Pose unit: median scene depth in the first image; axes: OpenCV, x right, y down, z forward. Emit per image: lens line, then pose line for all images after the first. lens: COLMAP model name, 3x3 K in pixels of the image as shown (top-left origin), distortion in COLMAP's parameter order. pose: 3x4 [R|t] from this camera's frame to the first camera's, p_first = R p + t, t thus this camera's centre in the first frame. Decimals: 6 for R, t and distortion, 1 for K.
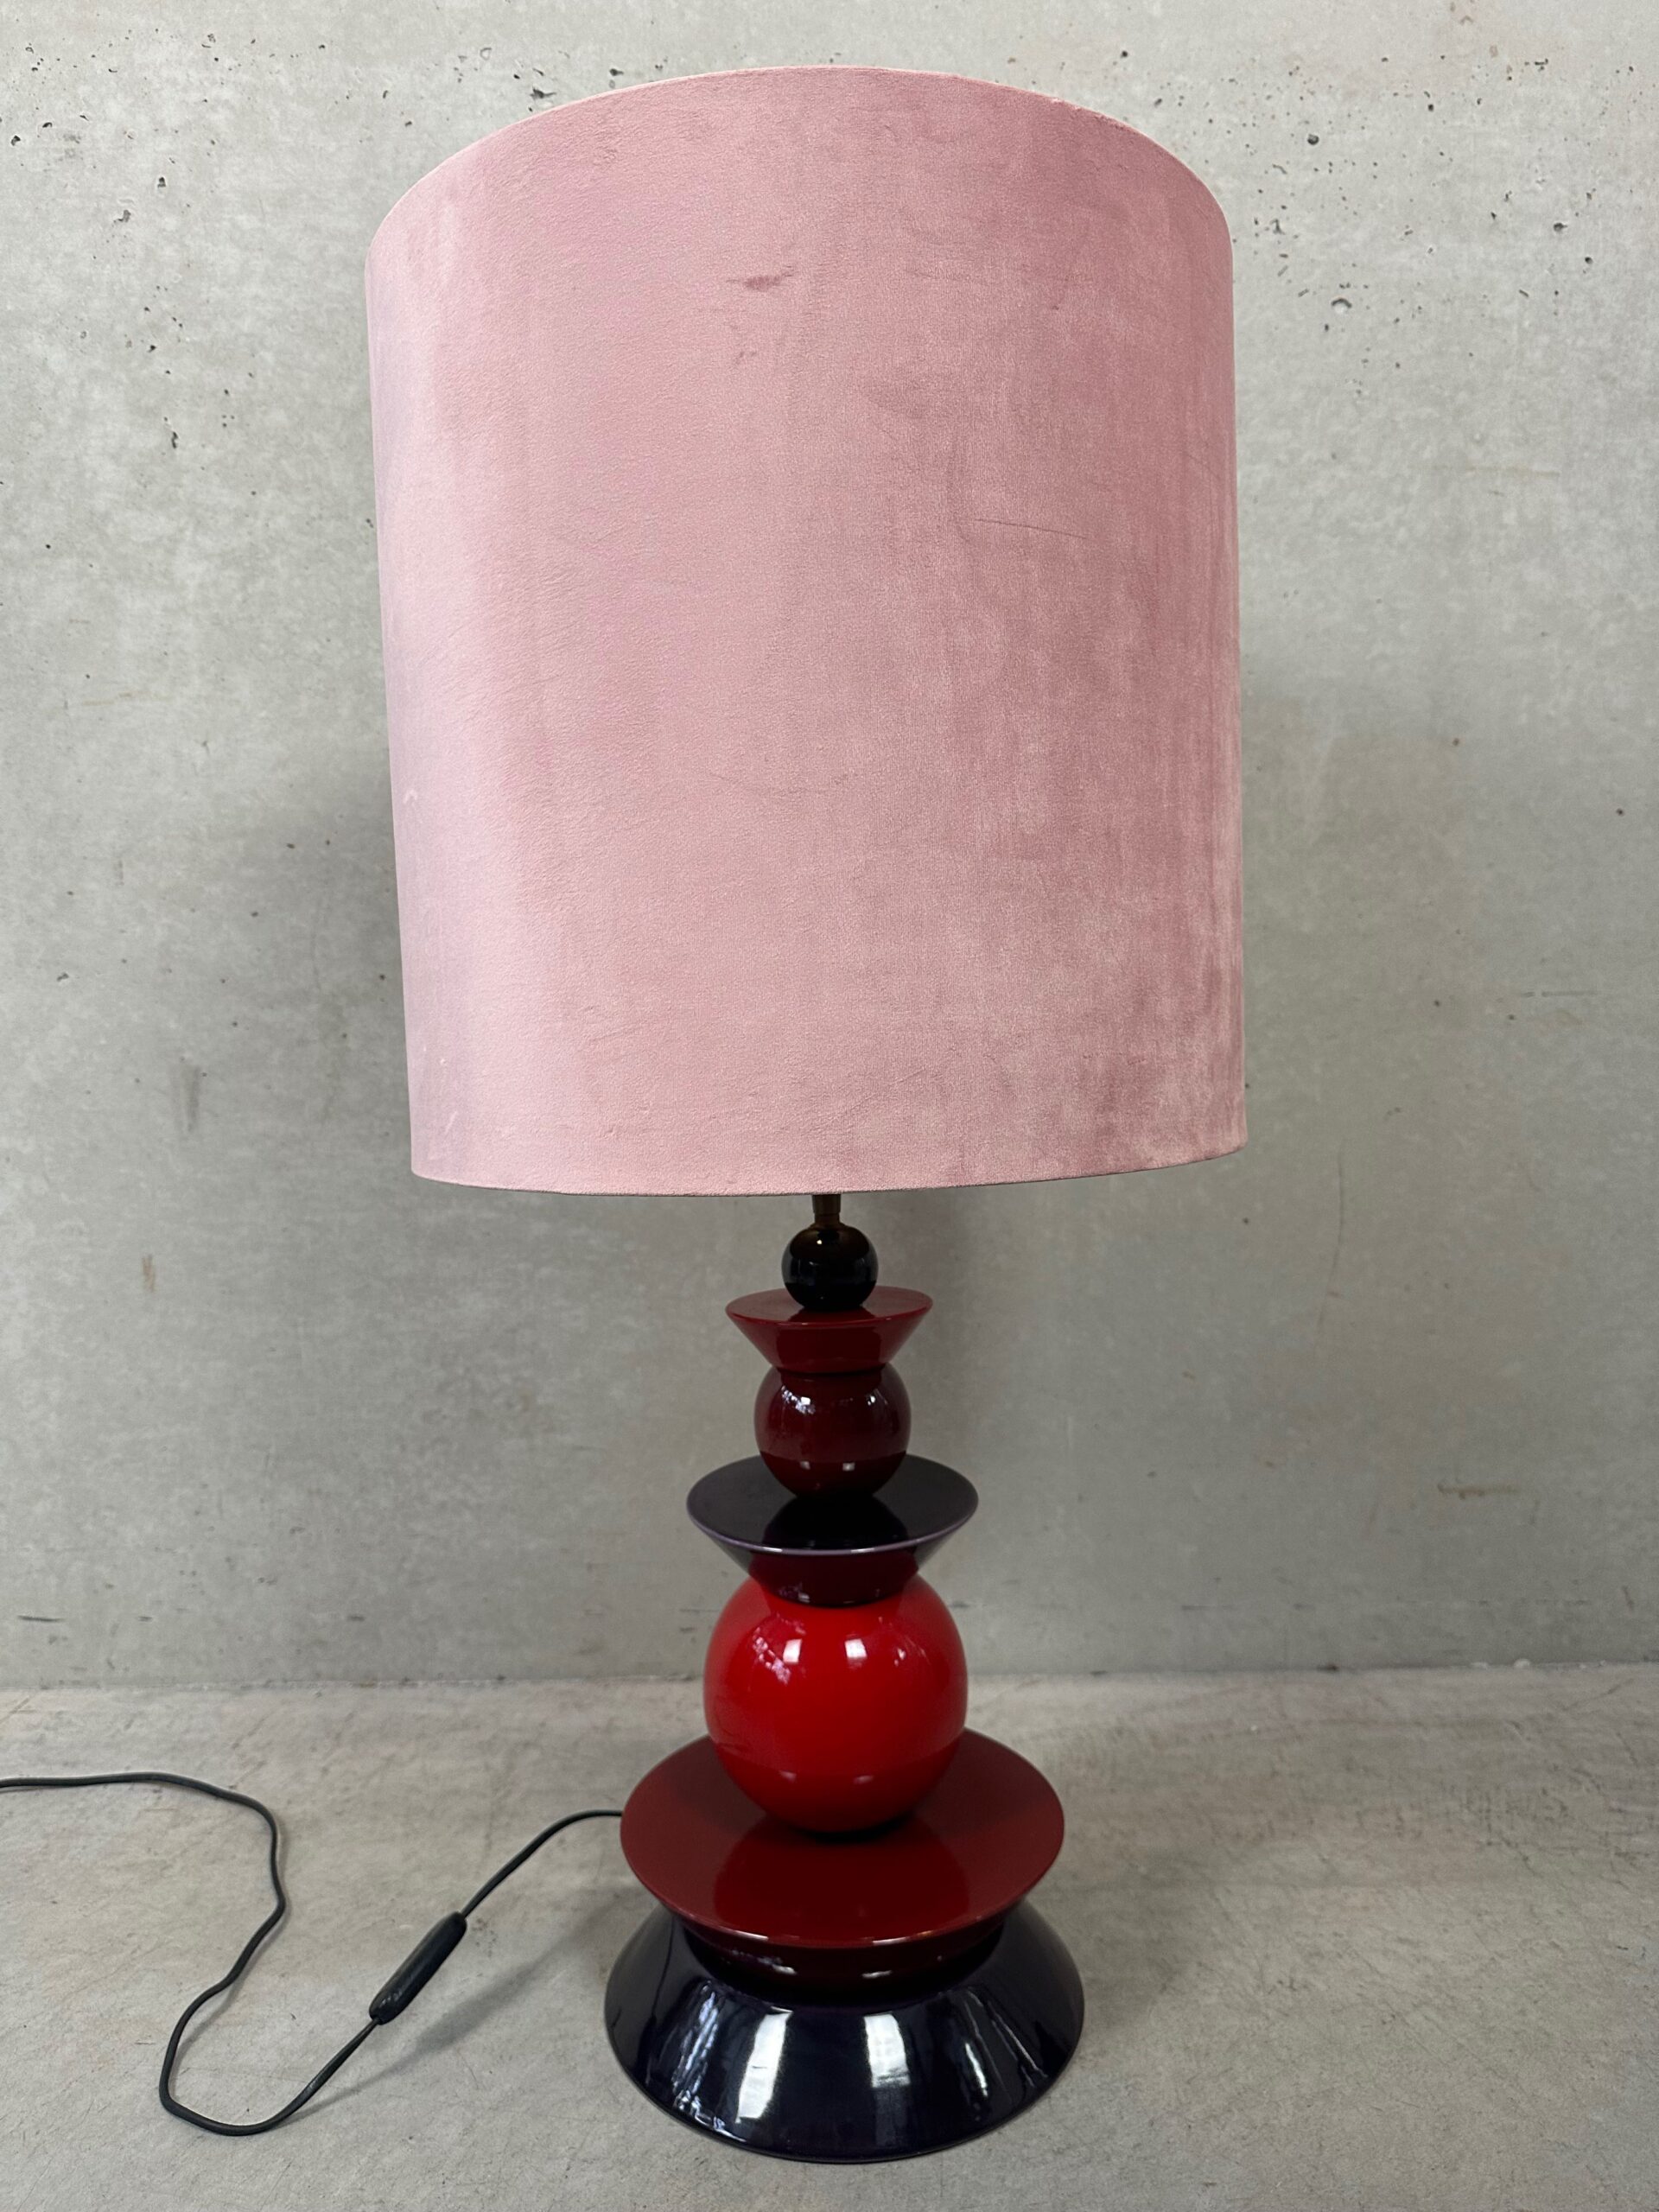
lens RADIAL K [[1557.8, 0, 823.0], [0, 1557.8, 1096.9], [0, 0, 1]] dist [0.022190, -0.036689]
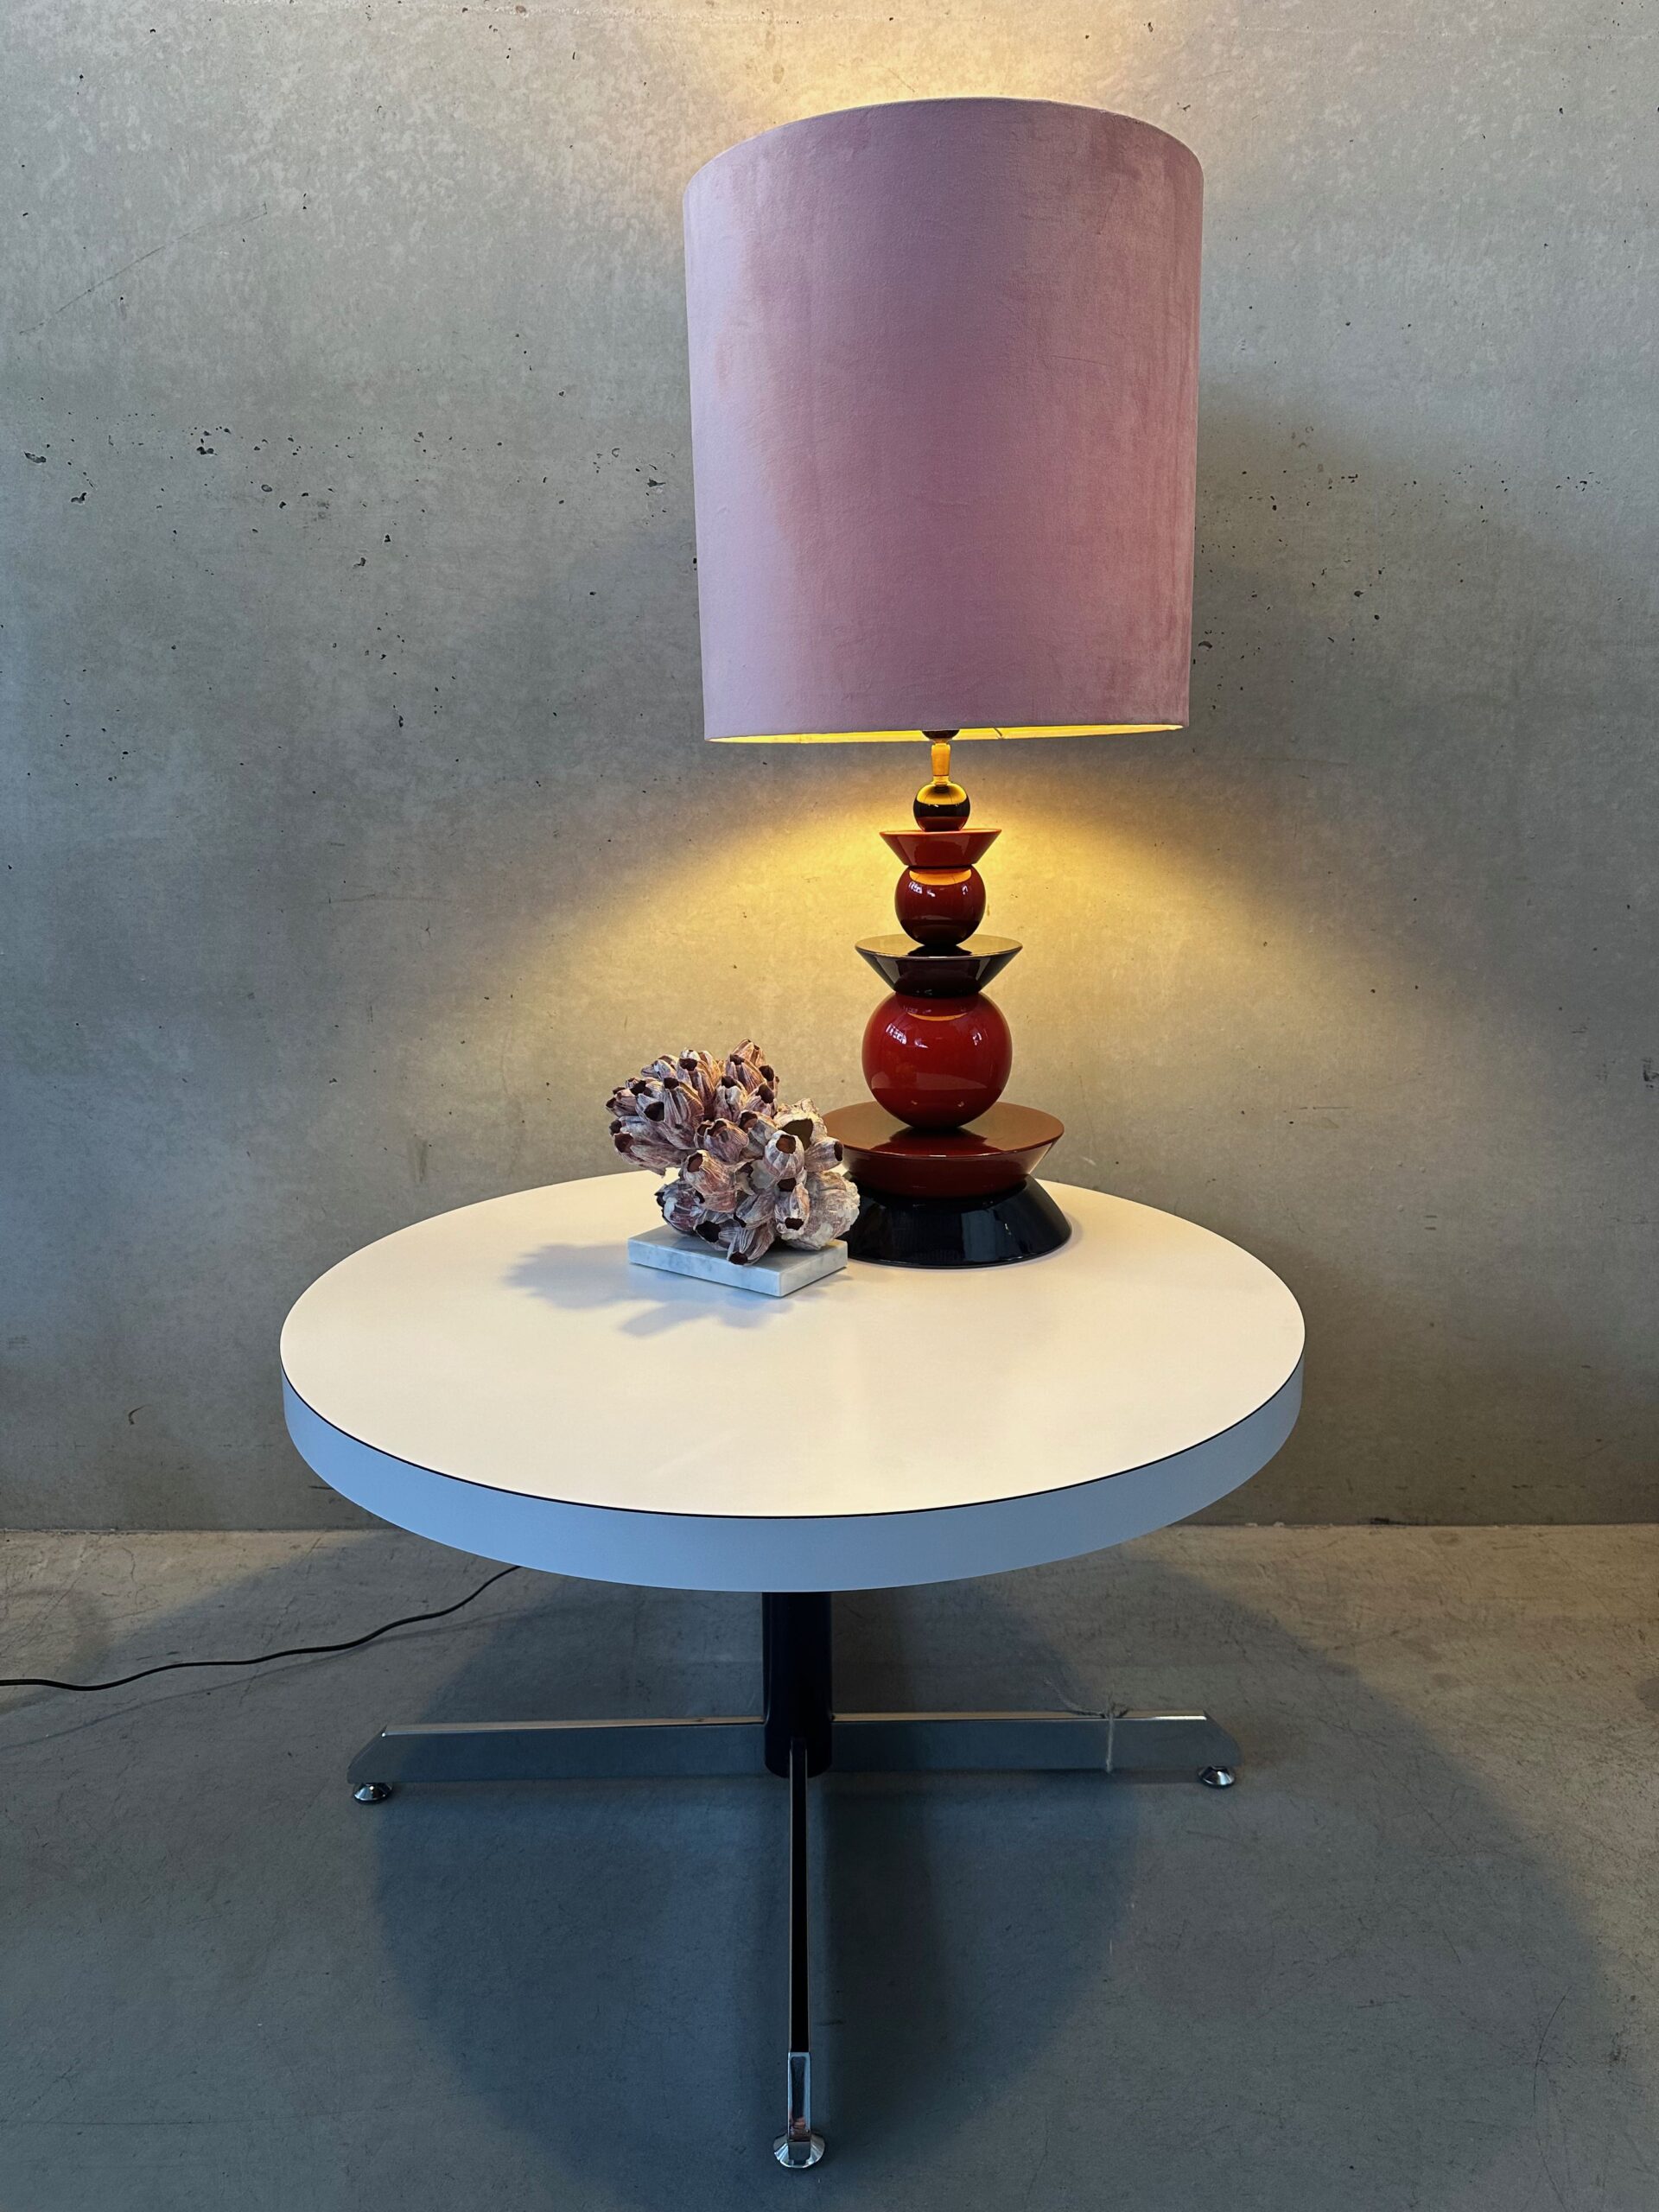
lens RADIAL K [[1557.8, 0, 832.1], [0, 1557.8, 1114.9], [0, 0, 1]] dist [0.022190, -0.036689]
pose [[0.999735, 0.014243, 0.018089, -0.035831], [-0.016915, 0.987391, 0.157391, -0.296178], [-0.015620, -0.157655, 0.987371, -0.498328]]
